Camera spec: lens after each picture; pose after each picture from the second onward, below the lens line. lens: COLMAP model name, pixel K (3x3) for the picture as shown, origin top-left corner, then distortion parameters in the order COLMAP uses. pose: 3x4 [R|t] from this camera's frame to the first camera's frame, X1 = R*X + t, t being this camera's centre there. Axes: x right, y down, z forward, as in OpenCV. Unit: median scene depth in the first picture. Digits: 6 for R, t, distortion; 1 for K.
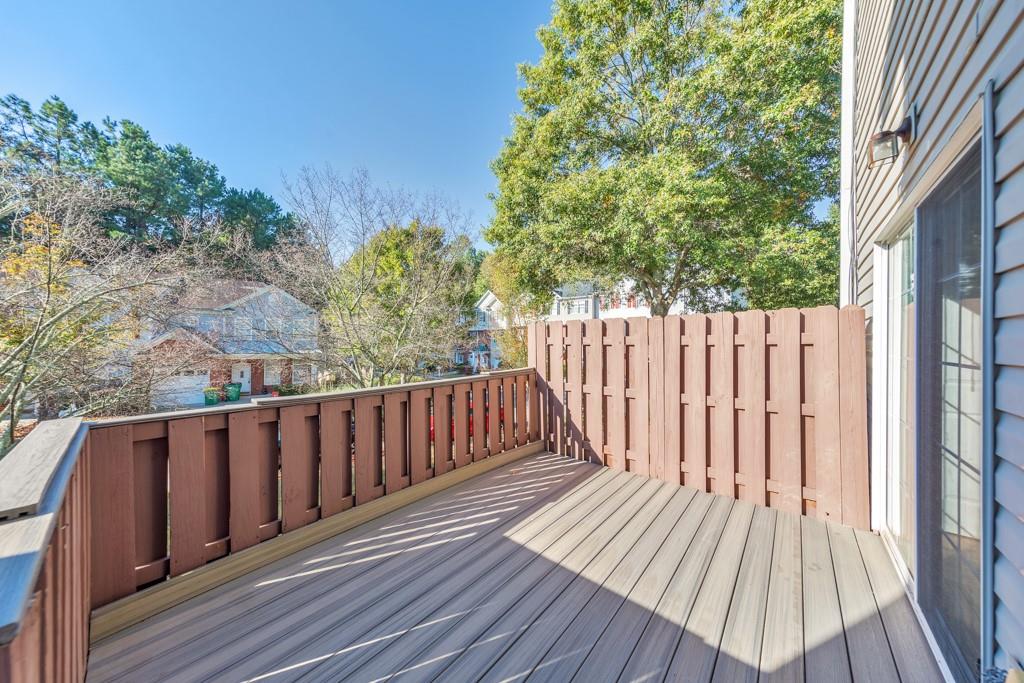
lens RADIAL K [[324.5, 0, 510.3], [0, 324.5, 341.8], [0, 0, 1]] dist [0.010217, -0.000921]
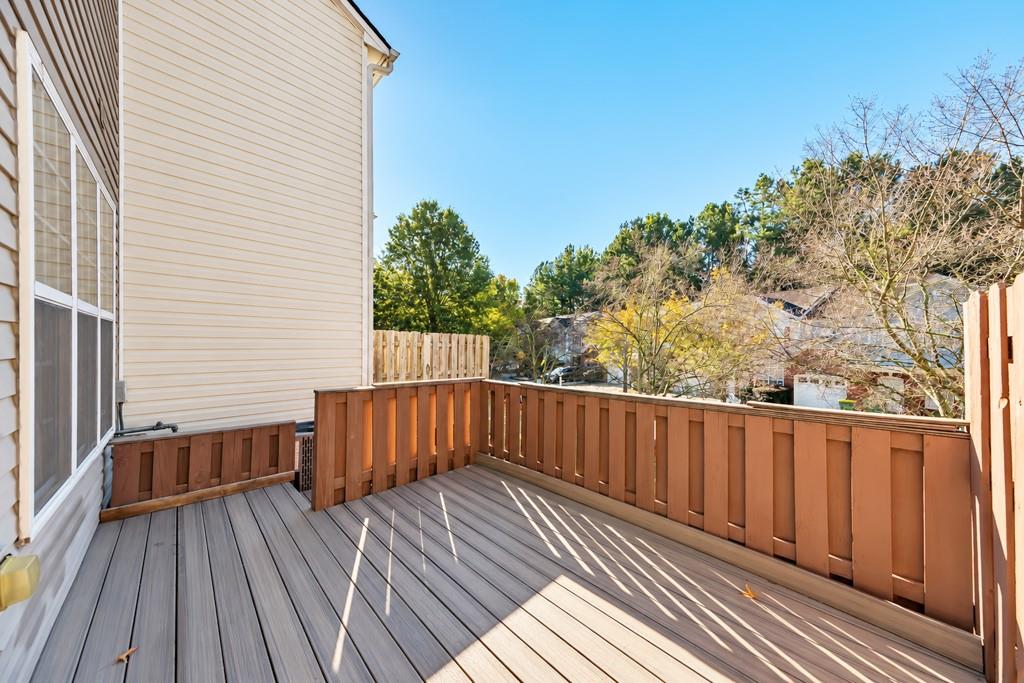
lens RADIAL K [[324.5, 0, 508.3], [0, 324.5, 347.7], [0, 0, 1]] dist [0.010217, -0.000921]
pose [[-0.060604, -0.007093, -0.998137, 0.609835], [-0.010406, 0.999925, -0.006474, 0.012651], [0.998108, 0.009995, -0.060673, 0.685582]]
